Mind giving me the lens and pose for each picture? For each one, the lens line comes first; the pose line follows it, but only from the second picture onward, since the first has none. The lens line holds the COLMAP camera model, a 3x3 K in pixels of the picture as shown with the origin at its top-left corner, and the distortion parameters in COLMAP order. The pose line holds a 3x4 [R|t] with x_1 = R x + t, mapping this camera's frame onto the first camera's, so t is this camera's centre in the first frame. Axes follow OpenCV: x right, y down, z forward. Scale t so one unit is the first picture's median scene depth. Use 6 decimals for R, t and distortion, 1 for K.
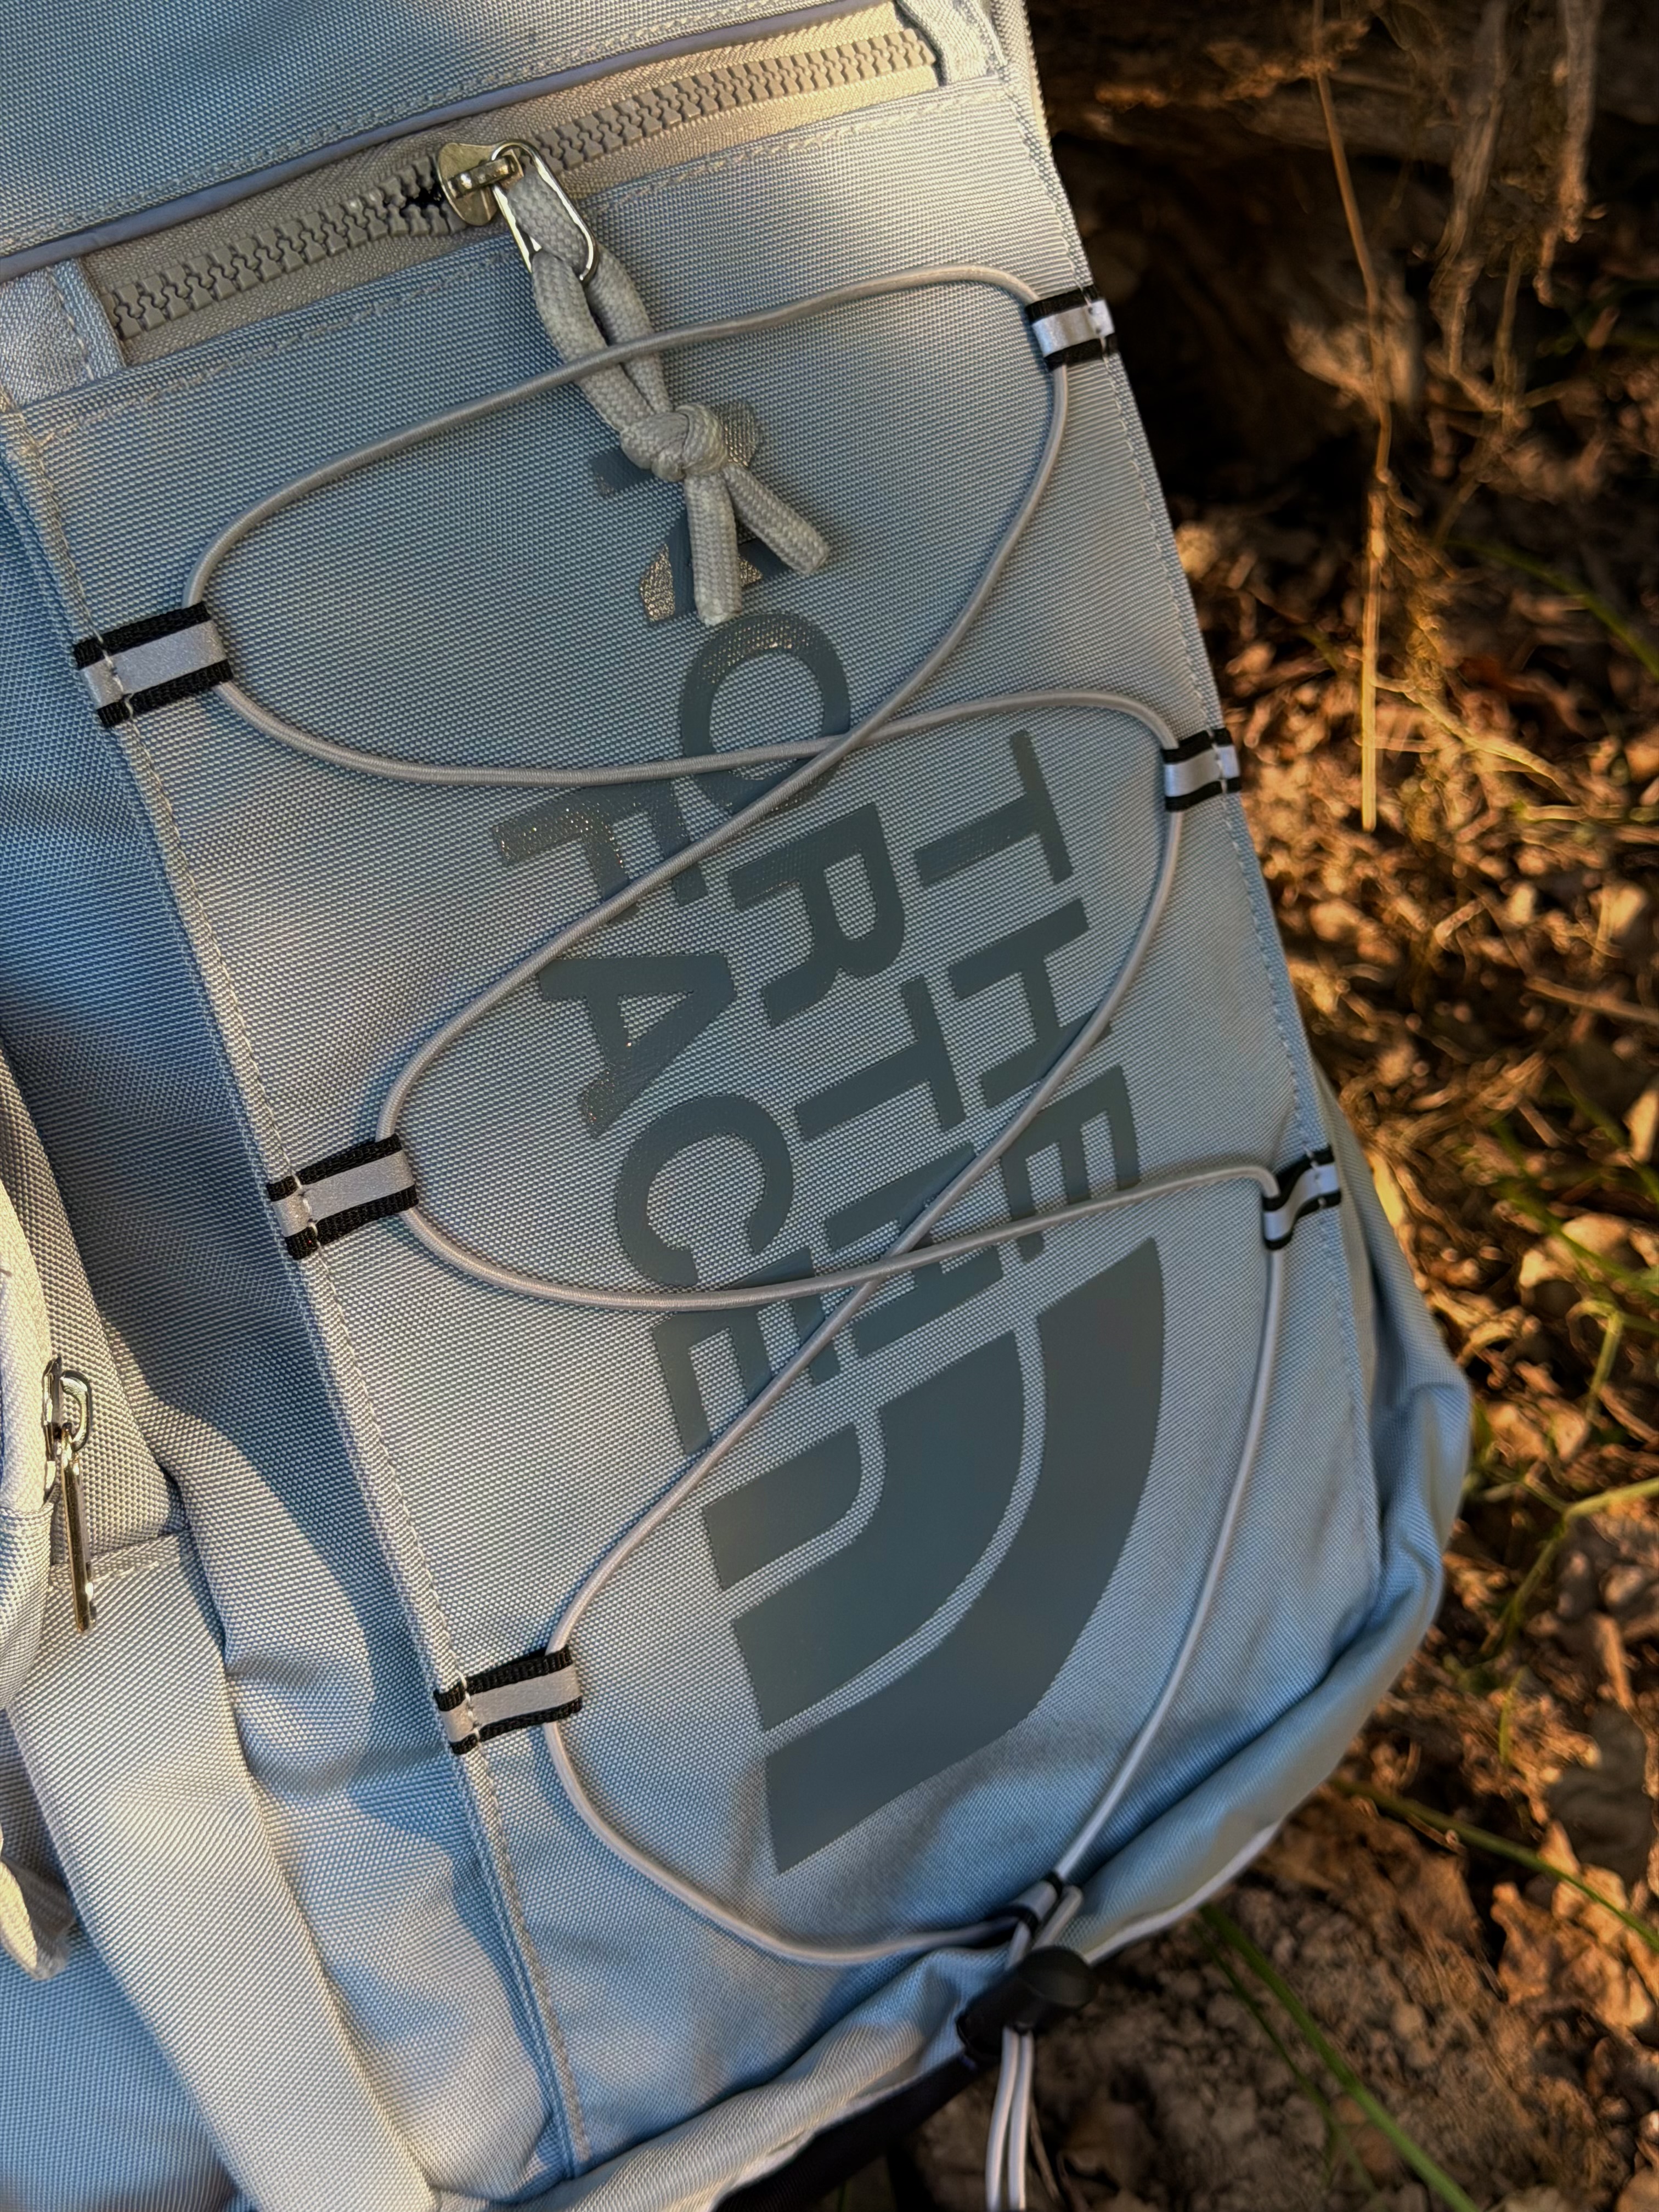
lens RADIAL K [[3184.7, 0, 846.8], [0, 3184.7, 1133.3], [0, 0, 1]] dist [0.102056, 0.000000]
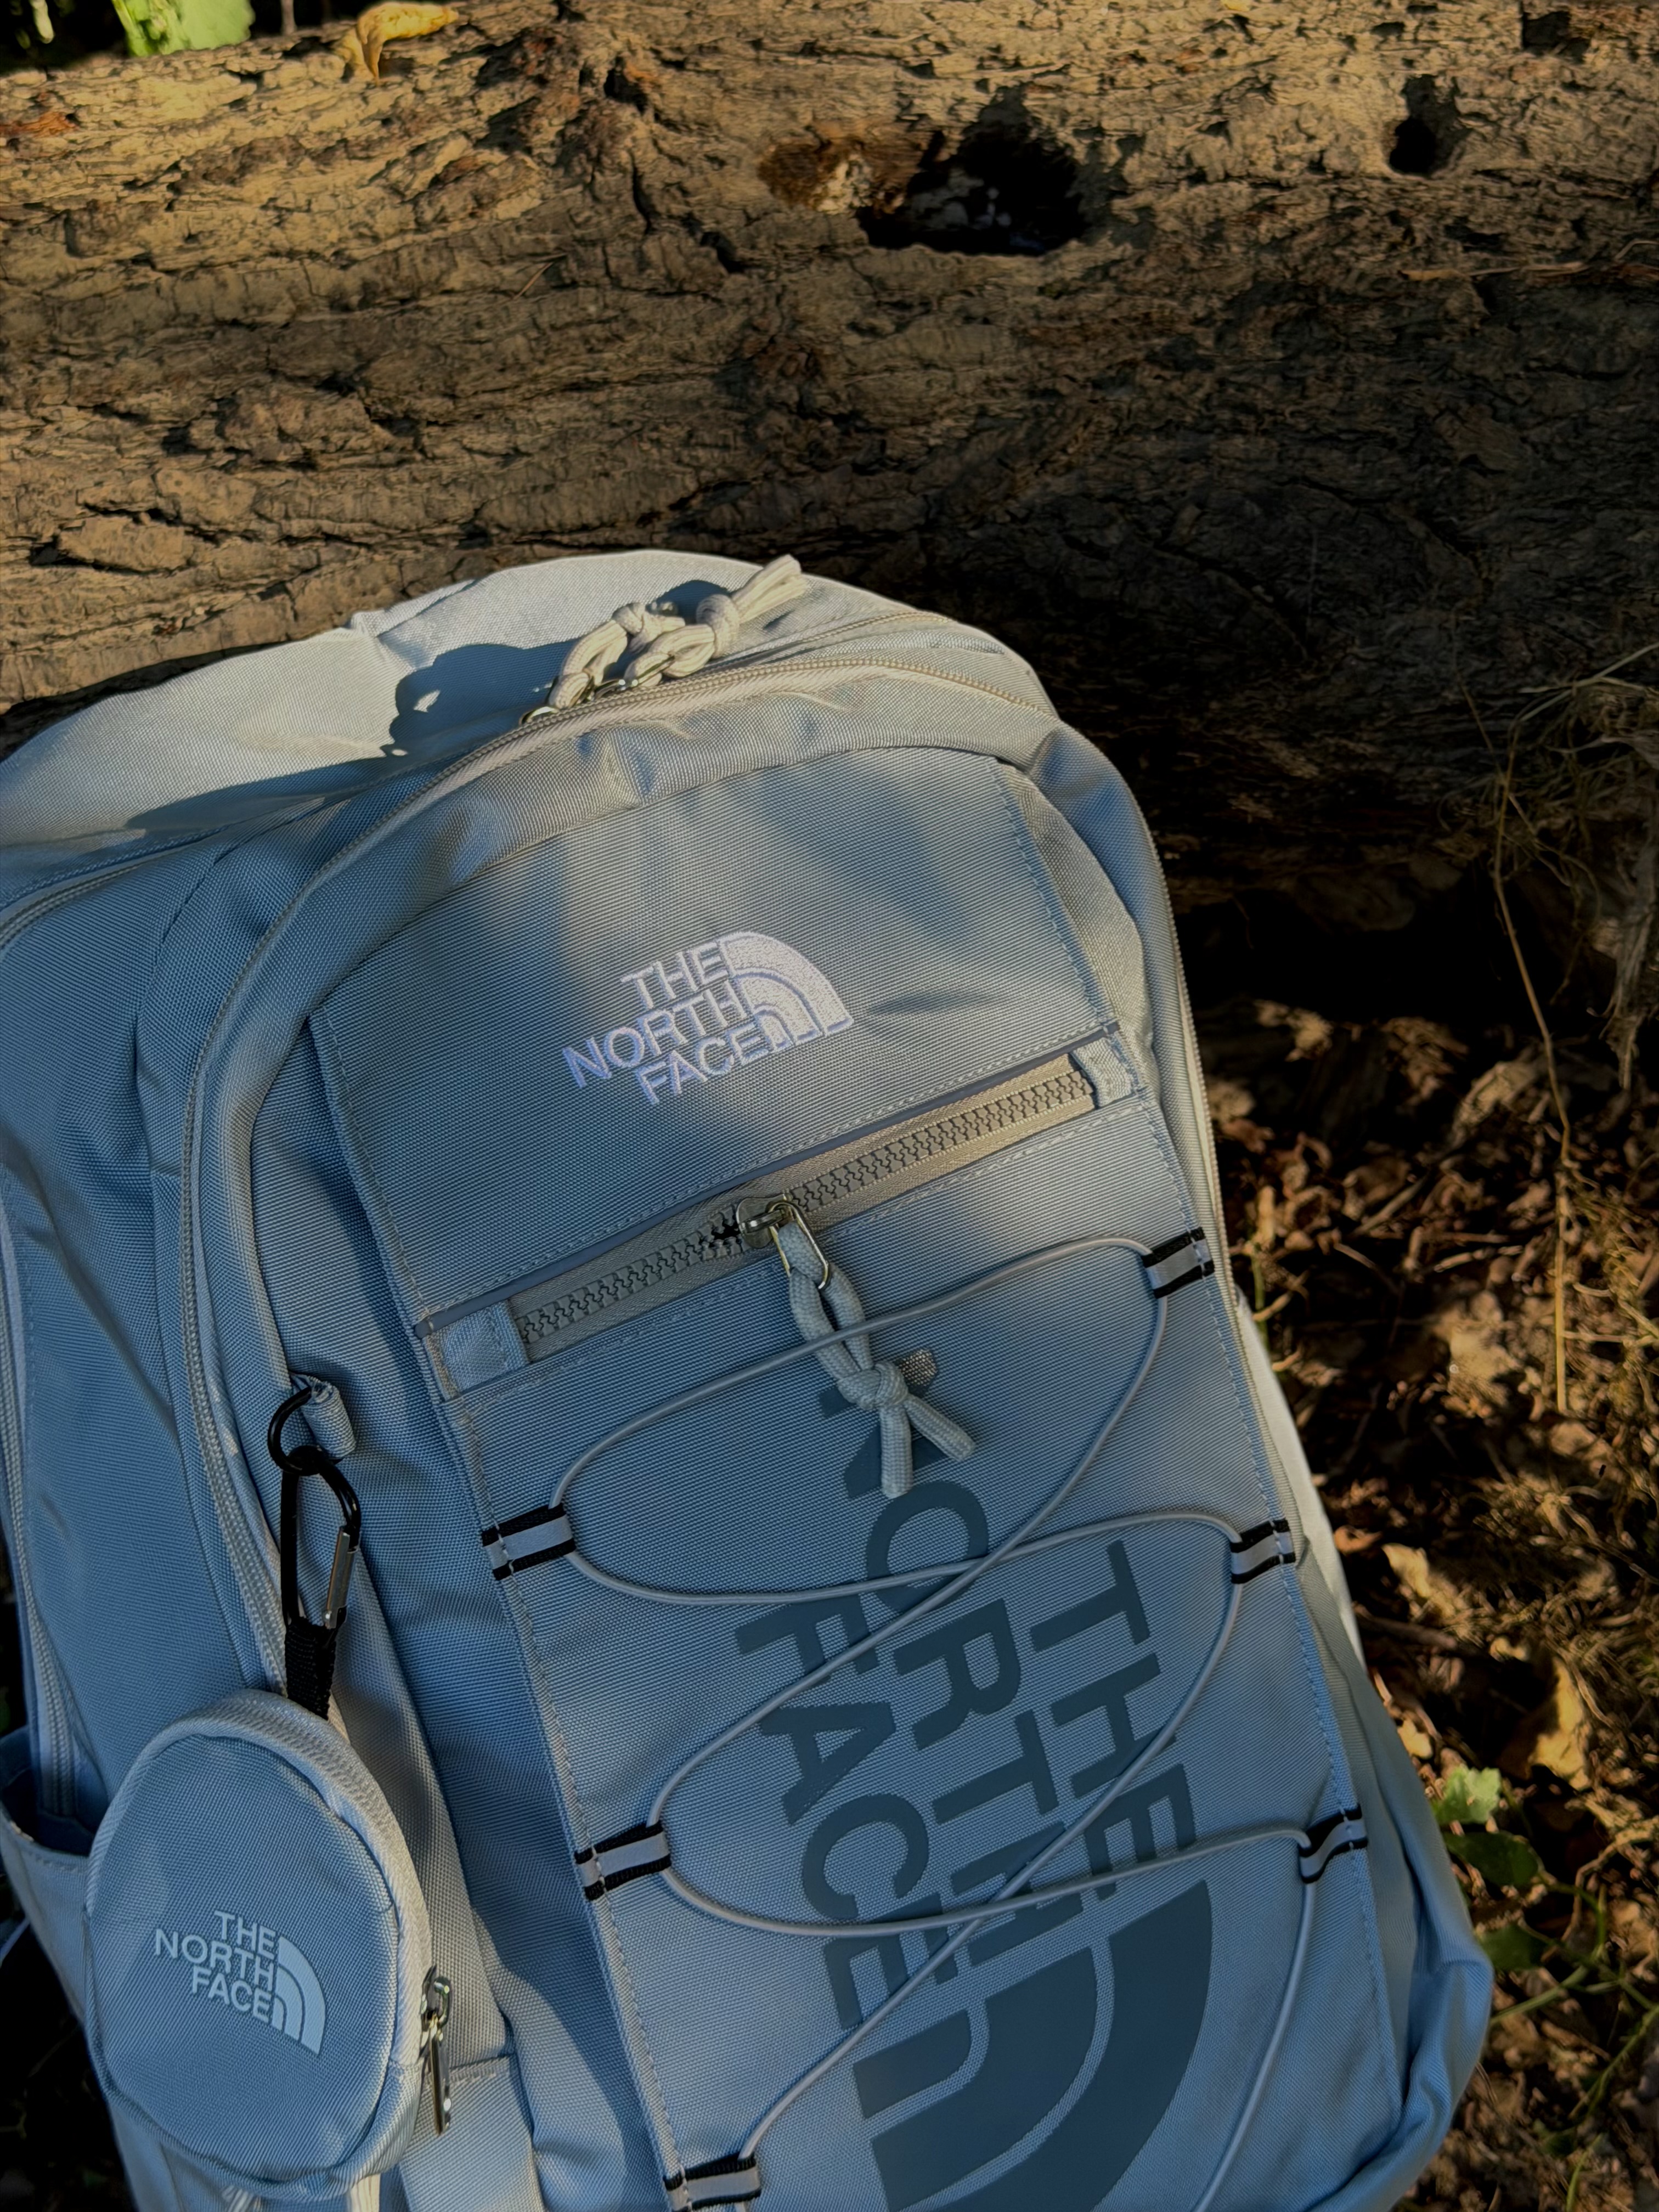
lens RADIAL K [[3184.7, 0, 873.0], [0, 3184.7, 1066.2], [0, 0, 1]] dist [0.102056, 0.000000]
pose [[0.982007, 0.069891, -0.175434, 0.192064], [-0.076772, 0.996511, -0.032738, -0.295328], [0.172534, 0.045617, 0.983947, -0.498968]]
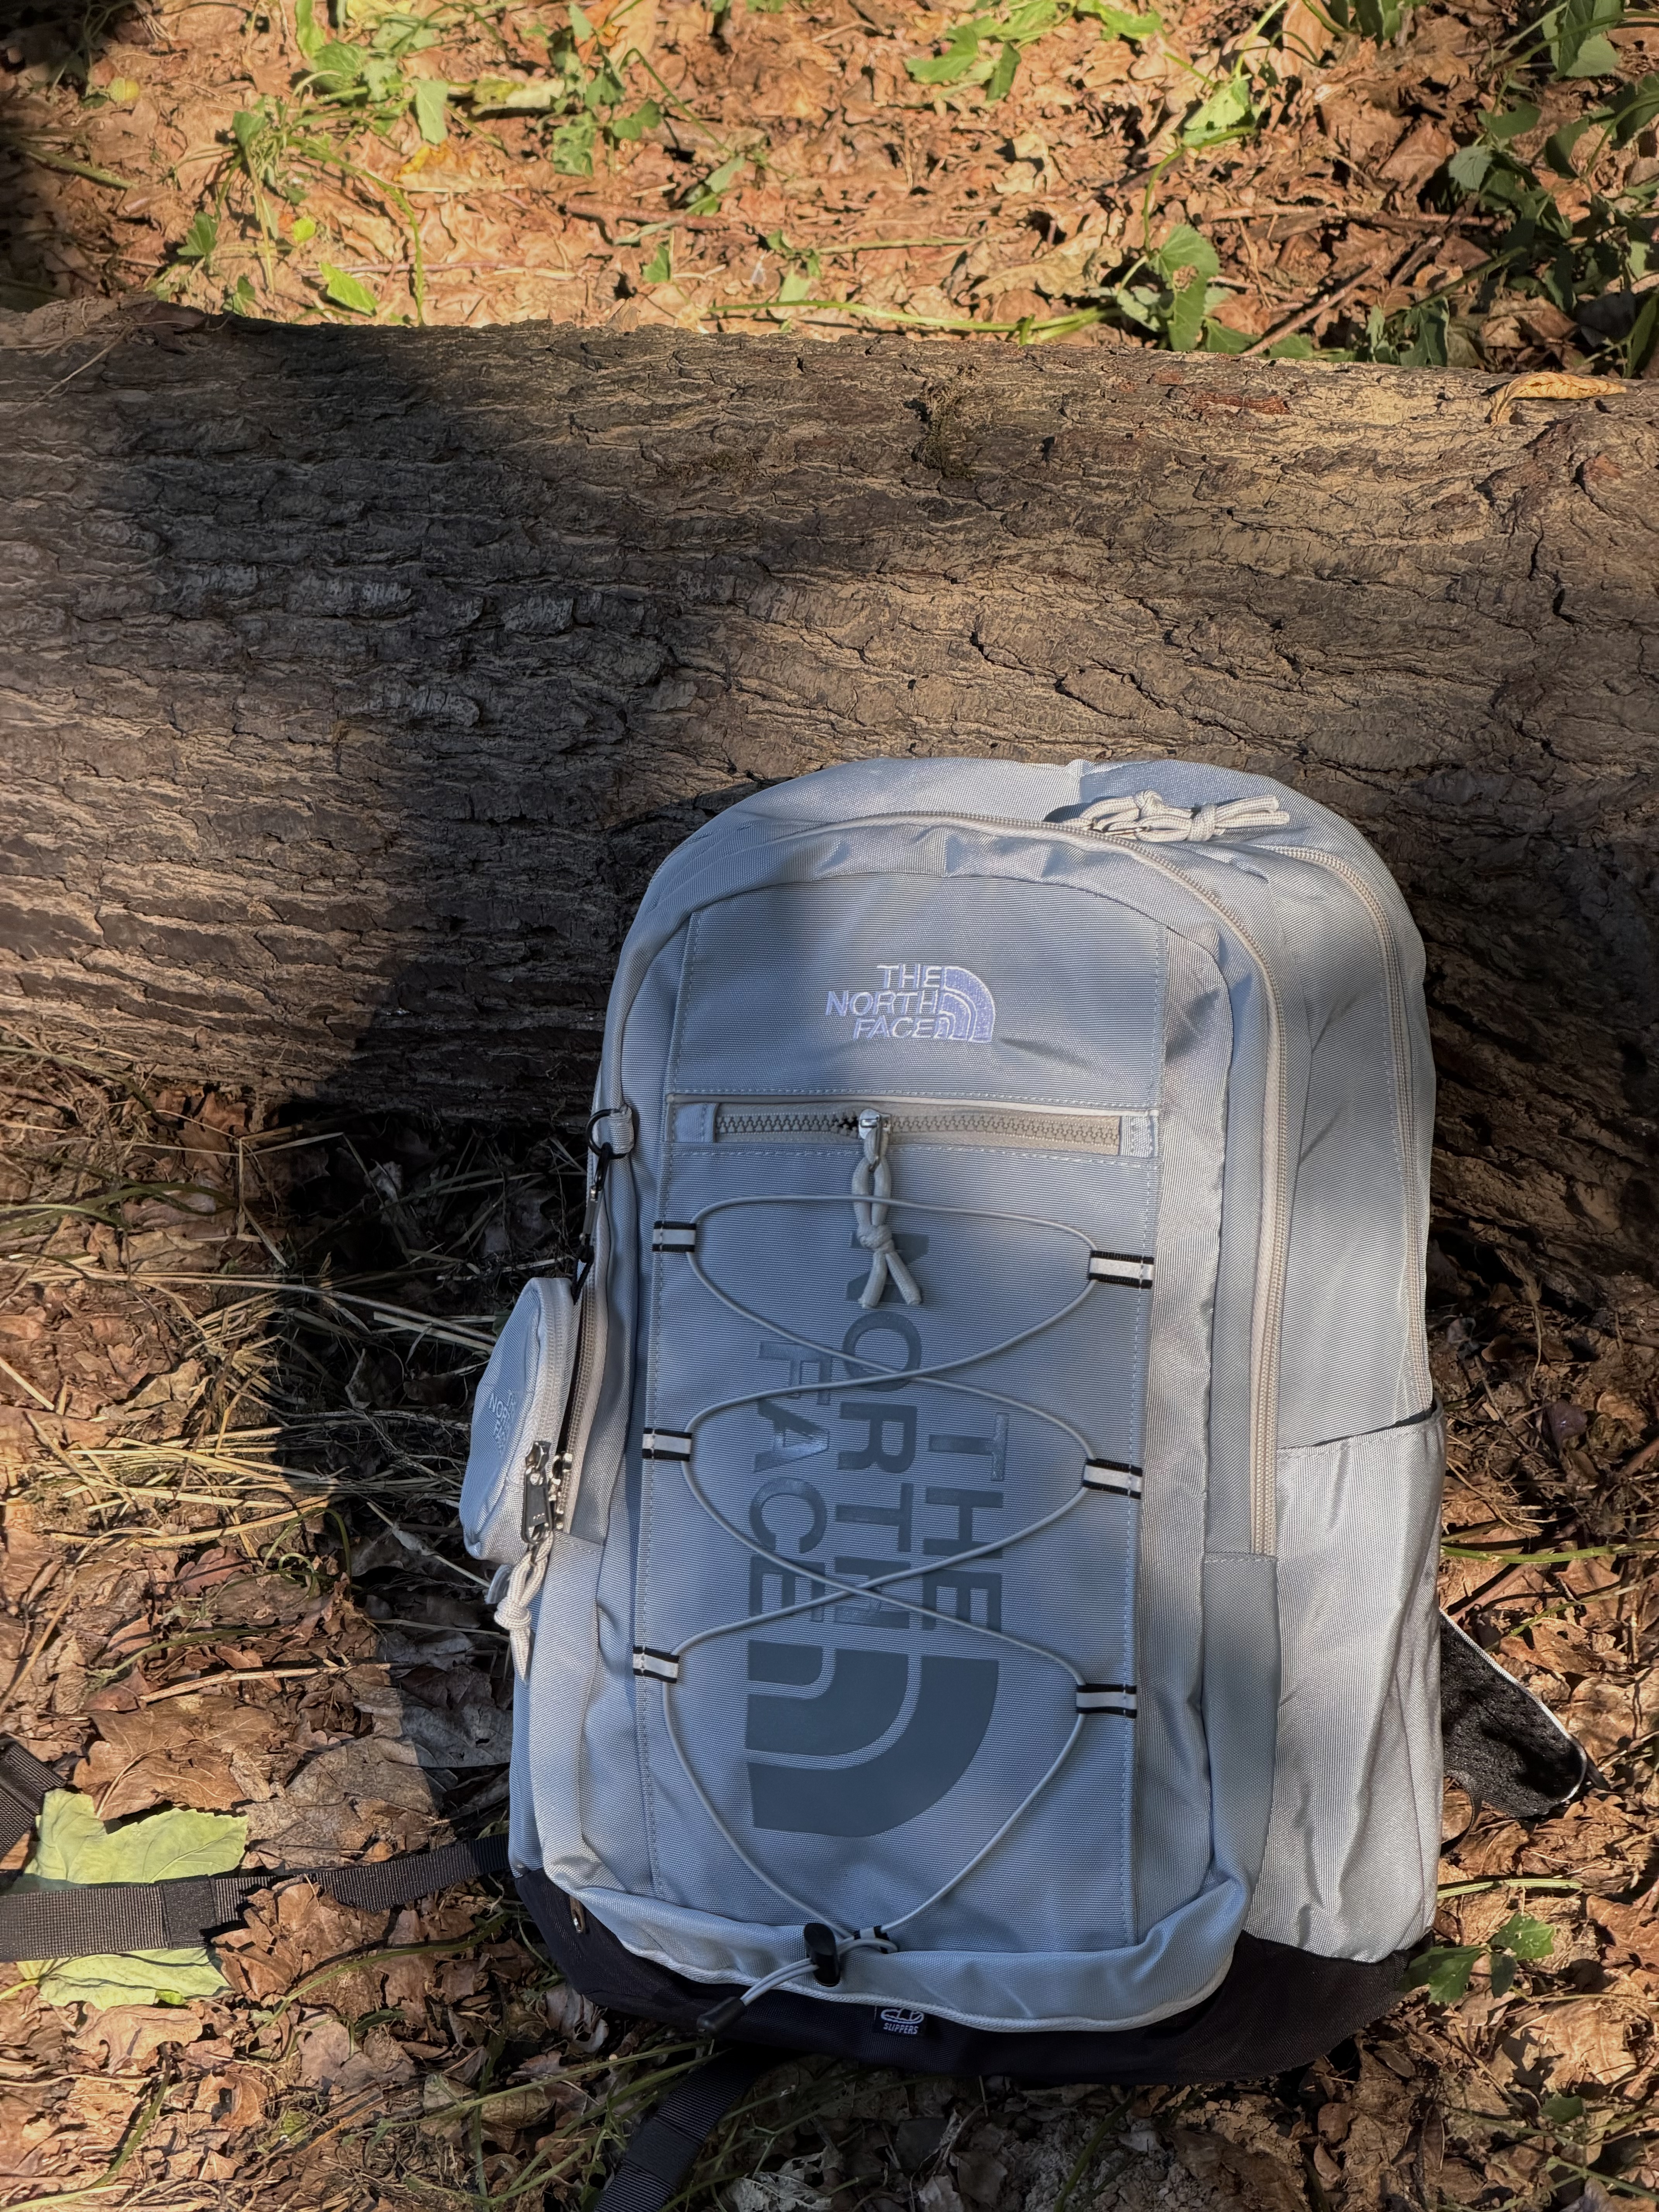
lens RADIAL K [[7038.3, 0, 826.3], [0, 7038.3, 1110.5], [0, 0, 1]] dist [0.080065, 0.000000]
pose [[0.462169, 0.309482, -0.831036, 4.214460], [-0.446447, 0.890906, 0.083493, -0.698832], [0.766215, 0.332426, 0.549916, -1.990313]]
